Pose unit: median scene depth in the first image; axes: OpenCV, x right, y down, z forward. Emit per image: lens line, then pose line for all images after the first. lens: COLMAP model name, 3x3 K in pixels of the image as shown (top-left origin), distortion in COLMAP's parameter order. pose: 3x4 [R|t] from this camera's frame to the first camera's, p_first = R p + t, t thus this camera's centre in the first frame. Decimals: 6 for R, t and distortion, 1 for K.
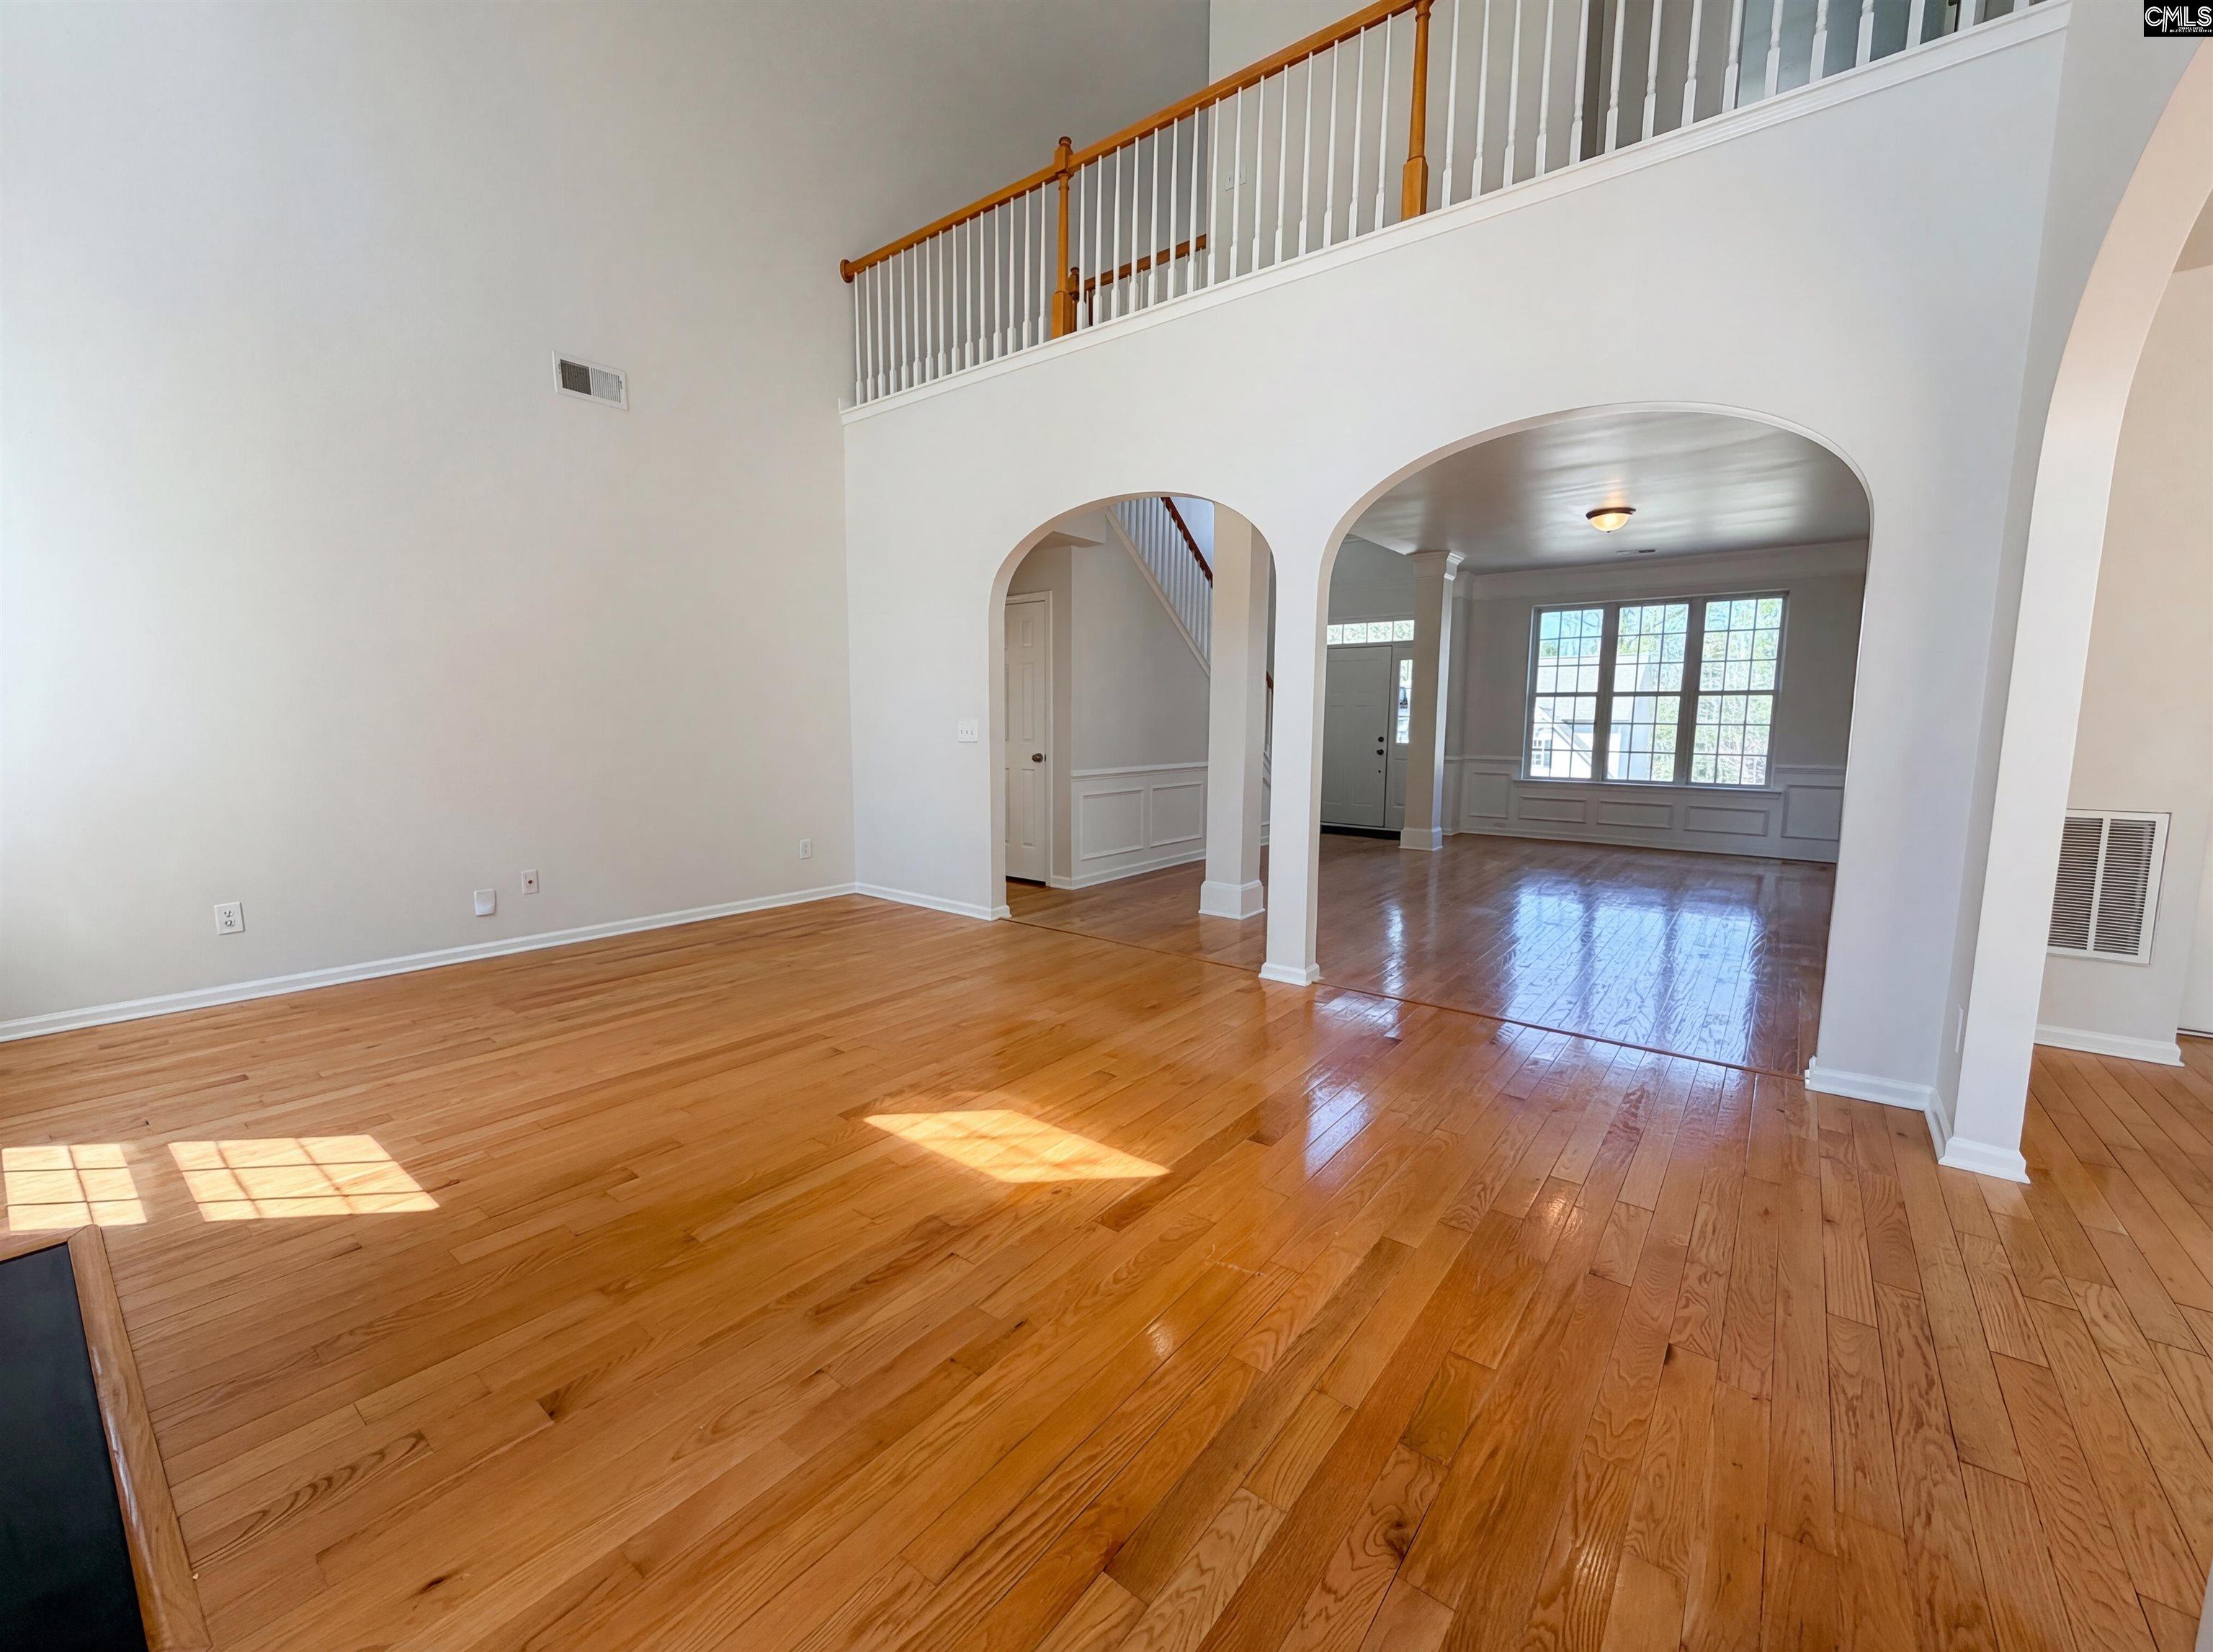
lens RADIAL K [[882.7, 0, 1096.5], [0, 882.7, 832.3], [0, 0, 1]] dist [0.001519, 0.000283]
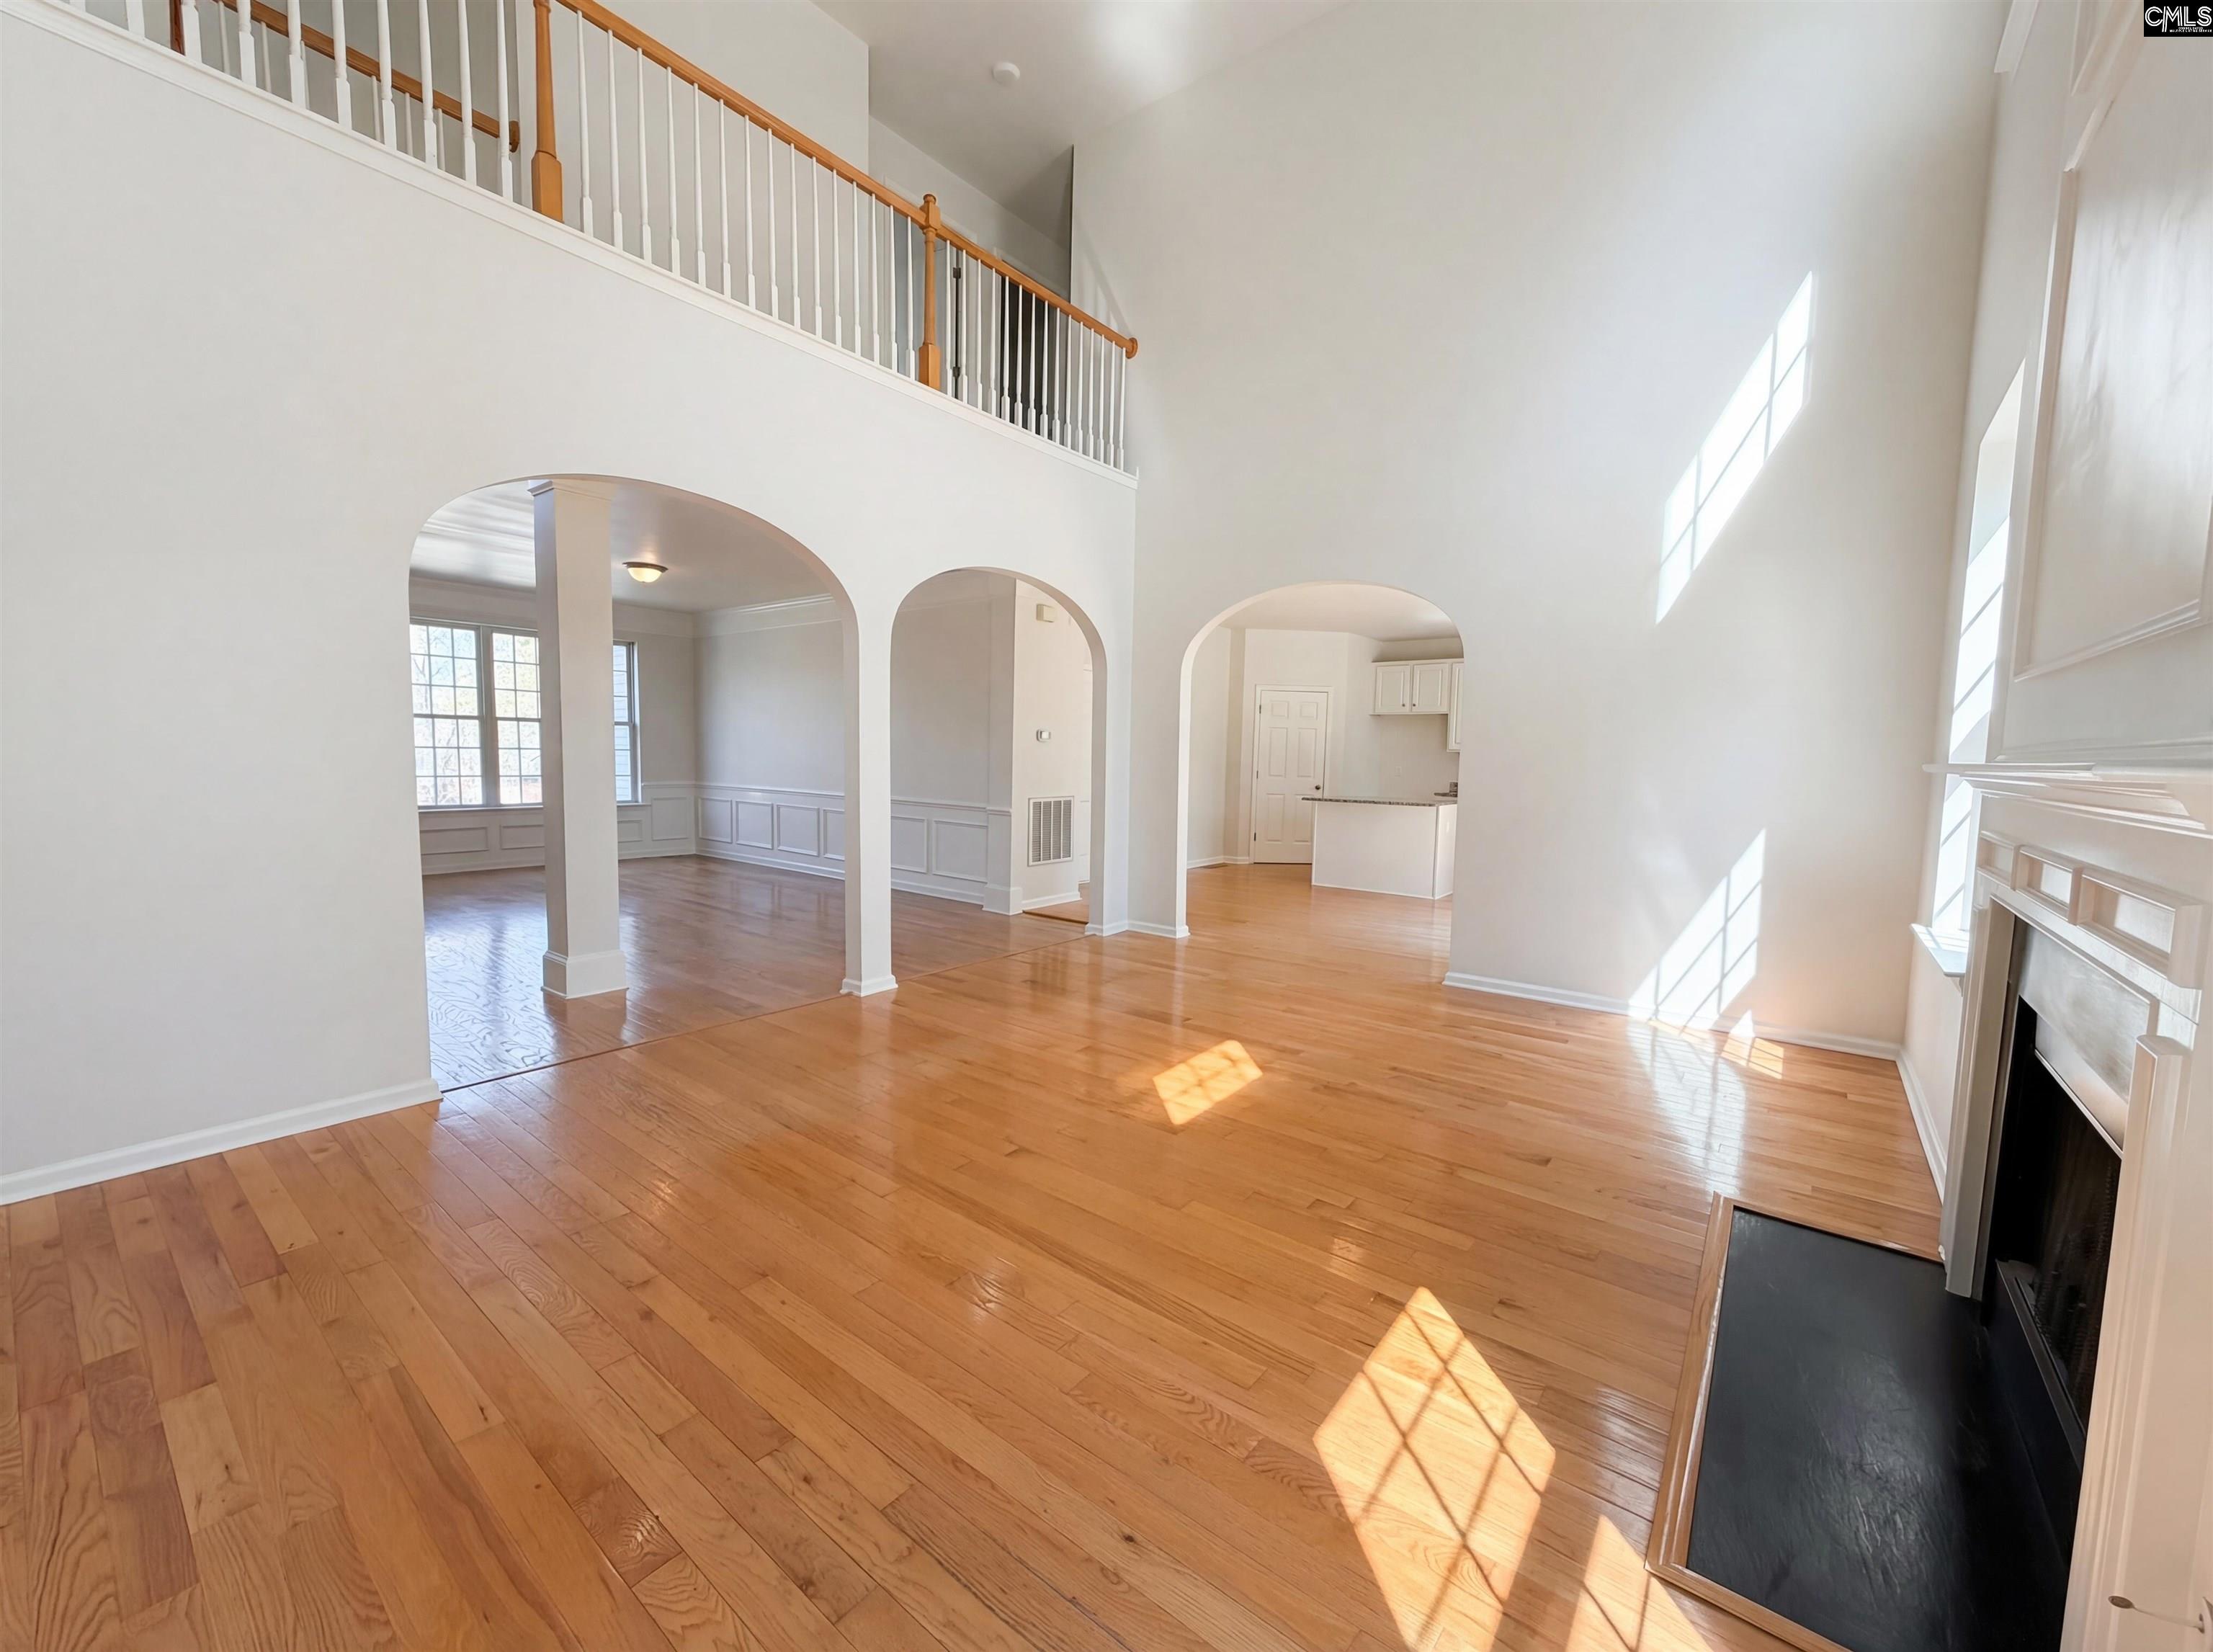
lens RADIAL K [[882.7, 0, 1096.5], [0, 882.7, 832.3], [0, 0, 1]] dist [0.001519, 0.000283]
pose [[0.005488, -0.095451, 0.995419, -0.457233], [0.106546, 0.989823, 0.094327, -0.055650], [-0.994293, 0.105540, 0.015602, 0.353291]]
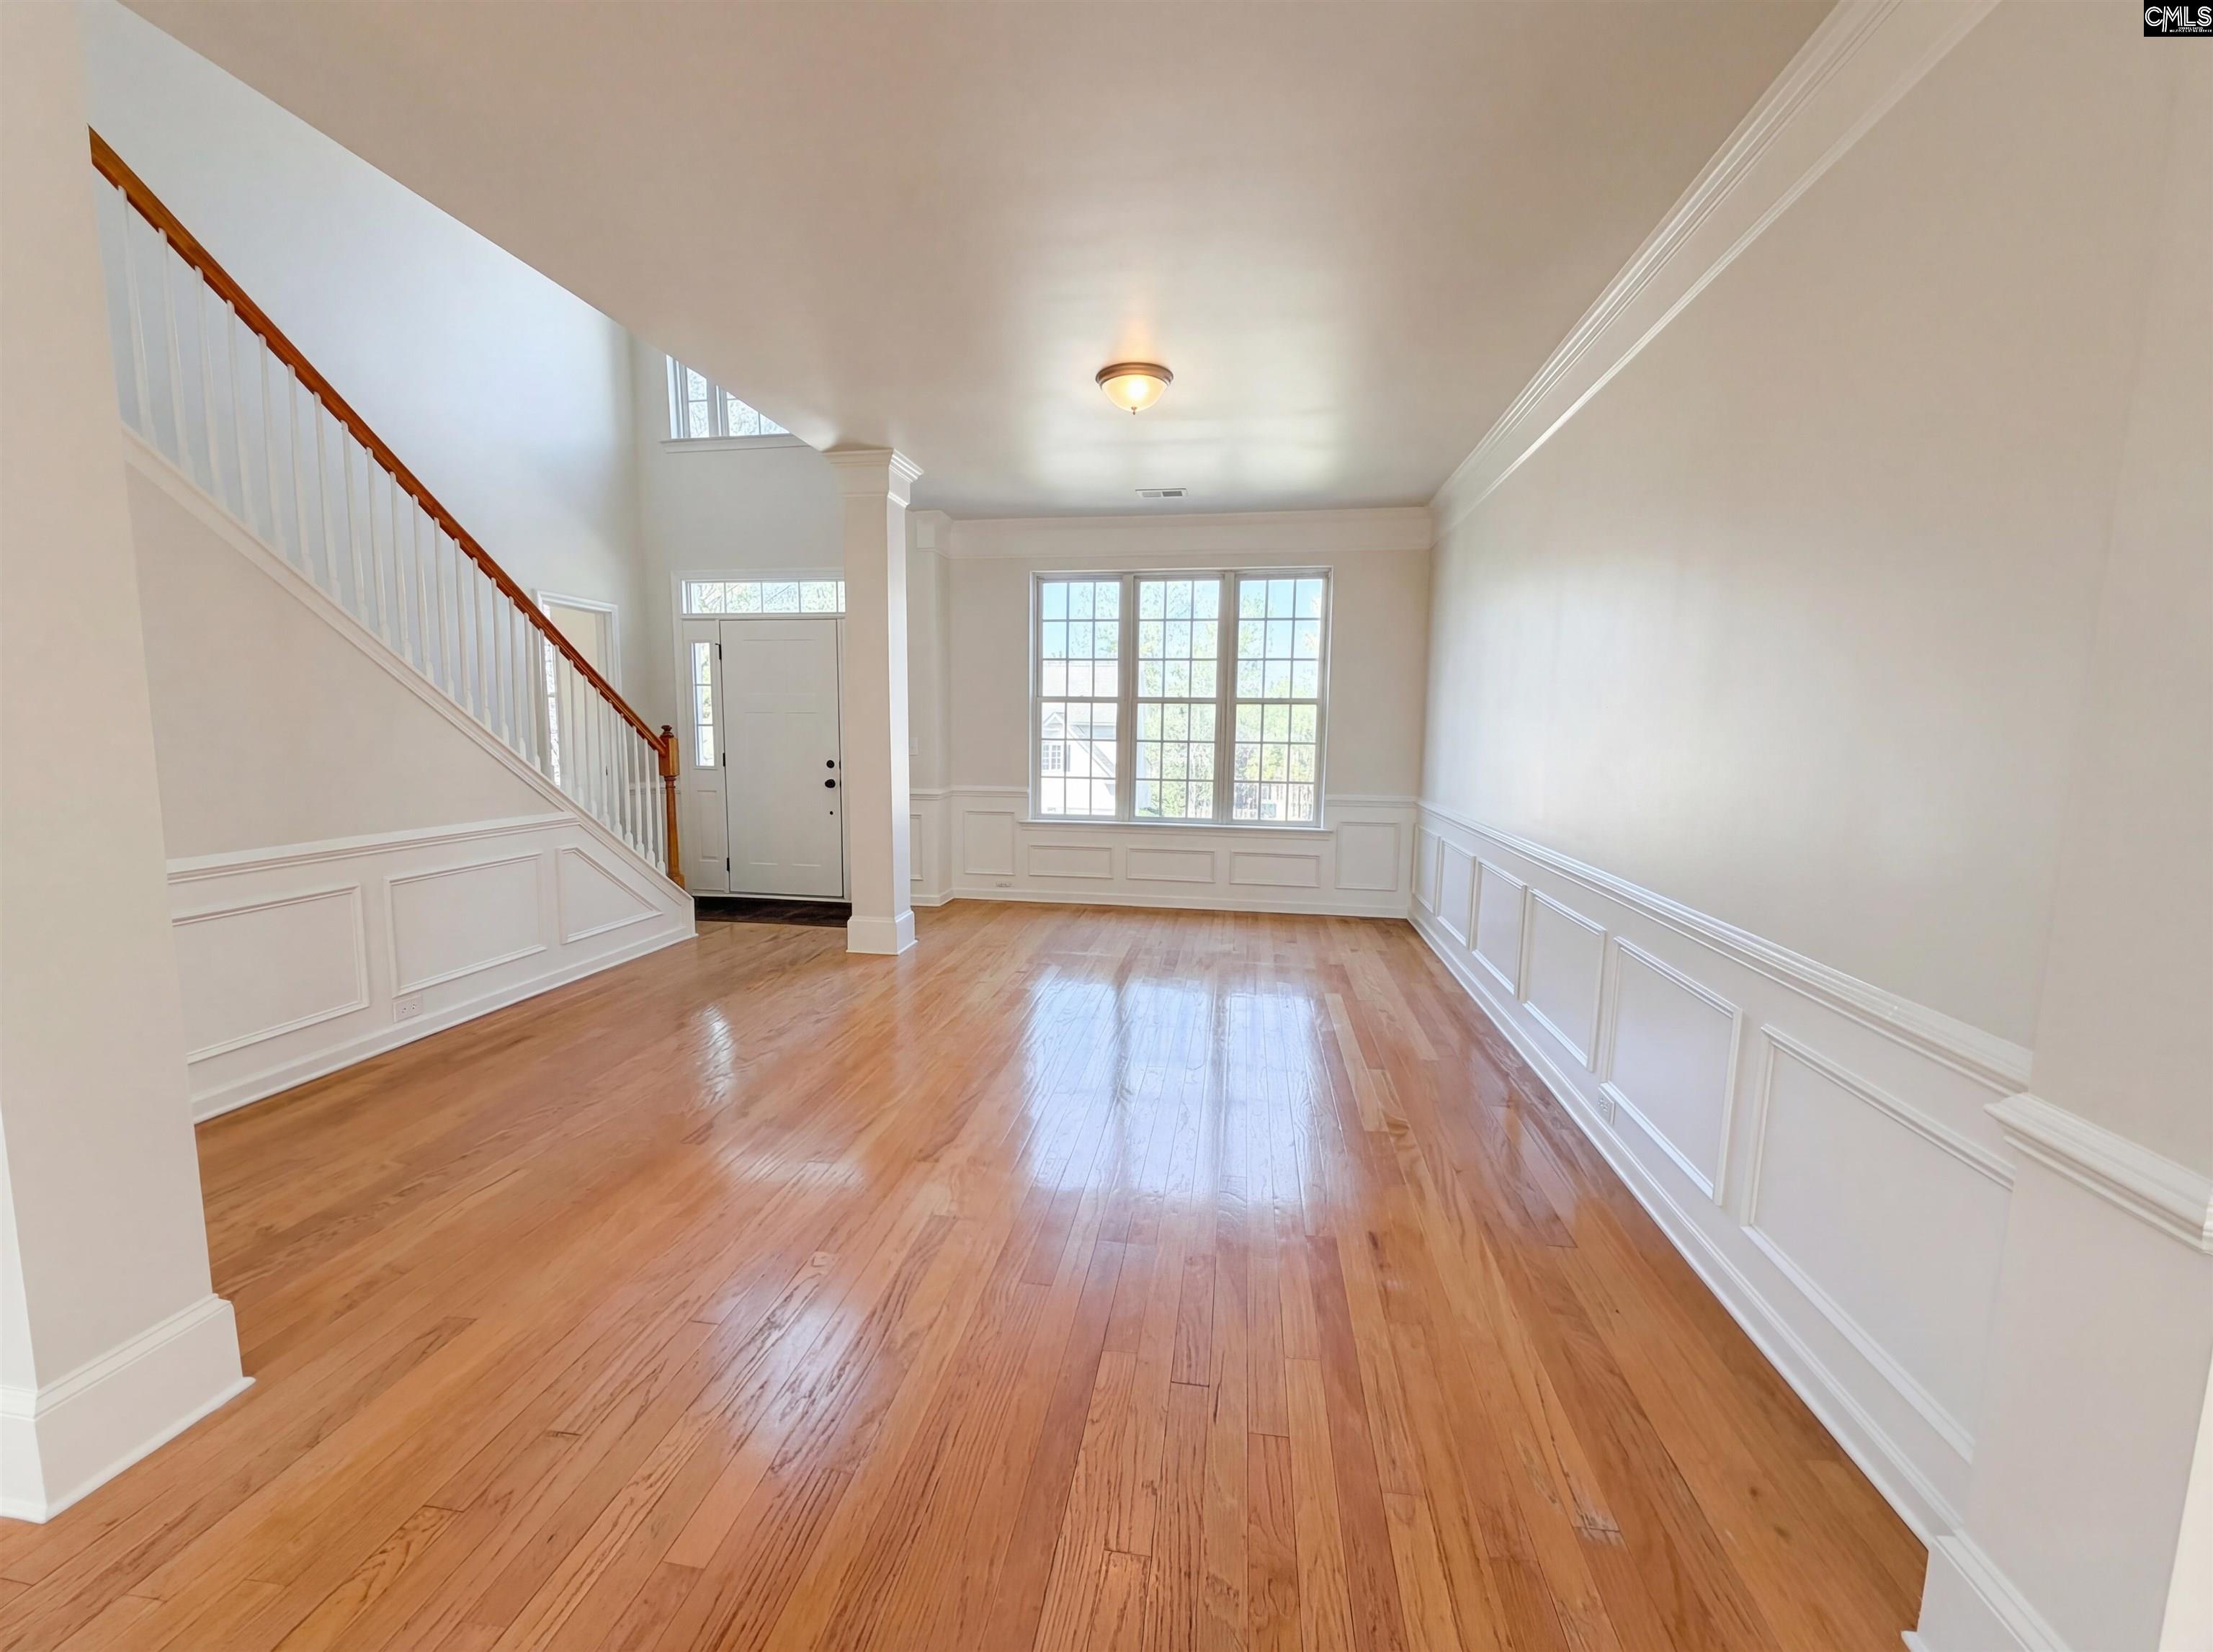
lens RADIAL K [[870.0, 0, 1091.4], [0, 870.0, 826.5], [0, 0, 1]] dist [0.020966, 0.000062]
pose [[0.878035, -0.052446, 0.475714, 0.224961], [0.053424, 0.998506, 0.011475, -0.068760], [-0.475605, 0.015339, 0.879525, 0.426217]]
